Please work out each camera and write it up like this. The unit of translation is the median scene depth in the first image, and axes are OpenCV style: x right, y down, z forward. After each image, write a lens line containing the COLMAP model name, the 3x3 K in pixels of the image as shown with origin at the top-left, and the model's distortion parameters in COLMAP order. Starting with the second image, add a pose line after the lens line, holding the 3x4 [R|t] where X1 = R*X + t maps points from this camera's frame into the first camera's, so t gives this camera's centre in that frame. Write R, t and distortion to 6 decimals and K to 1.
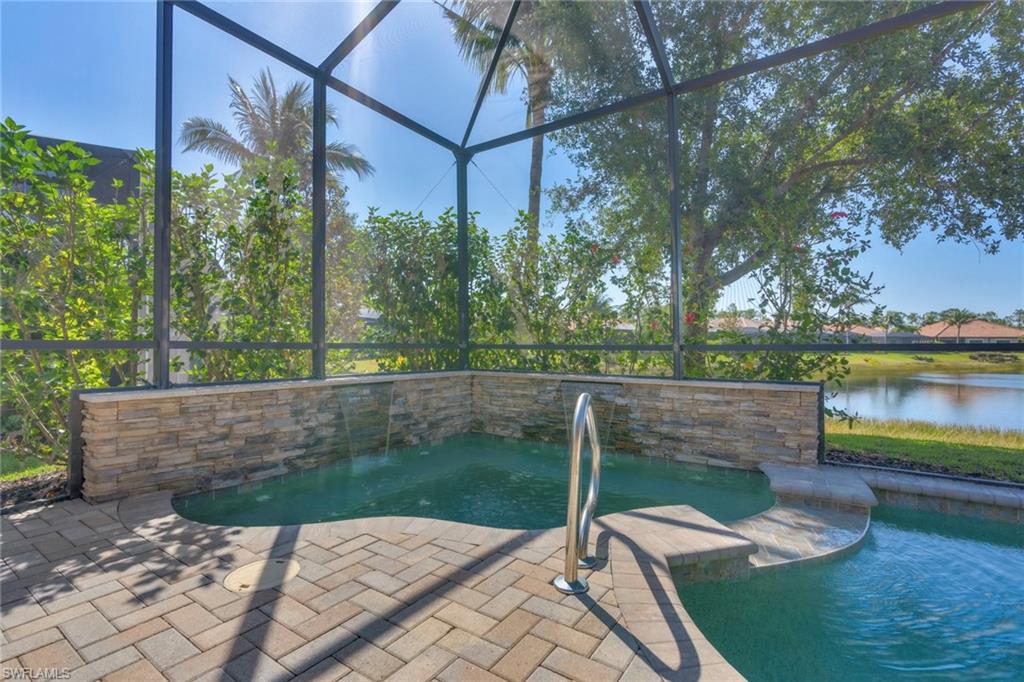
lens RADIAL K [[468.8, 0, 503.6], [0, 468.8, 340.6], [0, 0, 1]] dist [-0.003971, 0.001998]
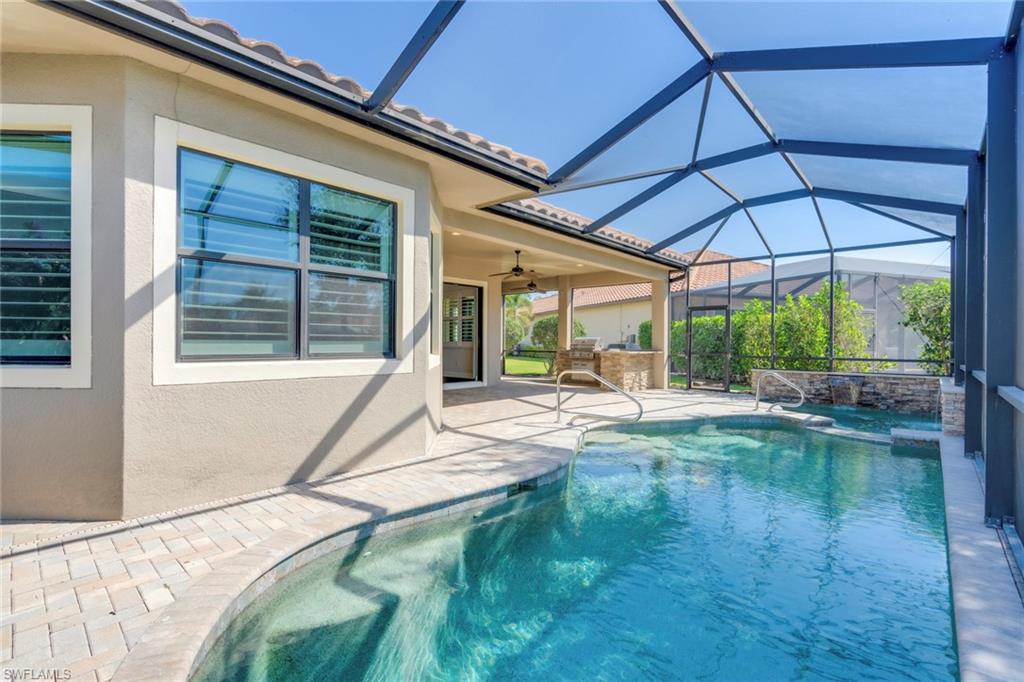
lens RADIAL K [[468.8, 0, 512.2], [0, 468.8, 340.8], [0, 0, 1]] dist [-0.003971, 0.001998]
pose [[-0.143602, -0.006977, -0.989611, 2.520419], [0.006498, 0.999947, -0.007993, -0.081738], [0.989614, -0.007578, -0.143549, -0.358984]]
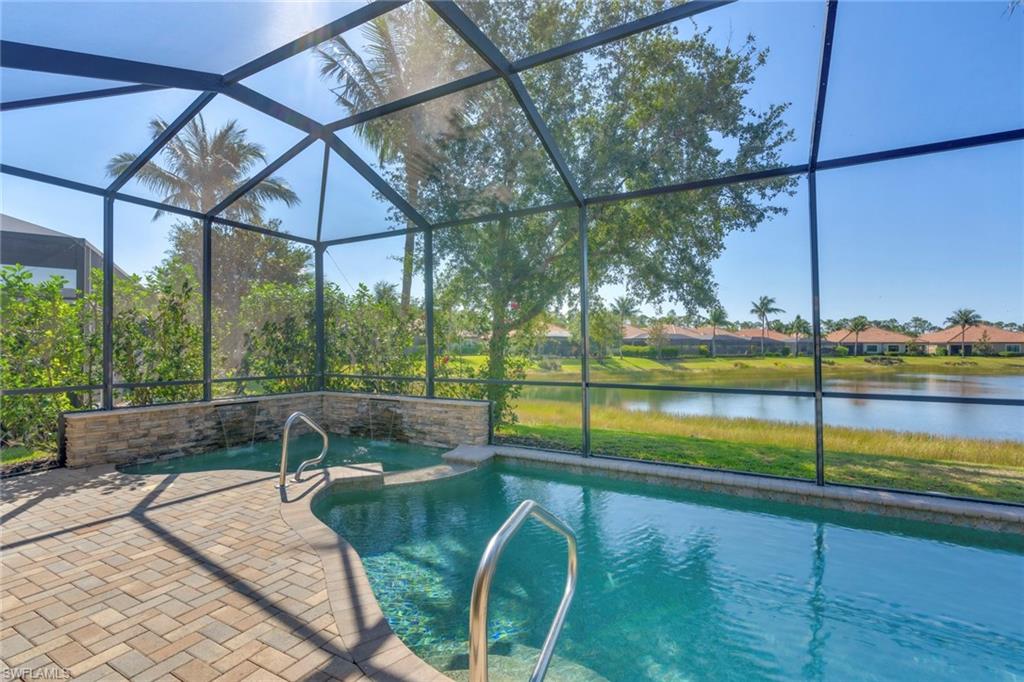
lens RADIAL K [[468.8, 0, 510.4], [0, 468.8, 345.6], [0, 0, 1]] dist [-0.003971, 0.001998]
pose [[0.994657, -0.000411, 0.103234, 0.551623], [-0.000143, 0.999986, 0.005352, -0.135359], [-0.103235, -0.005338, 0.994643, -0.837529]]
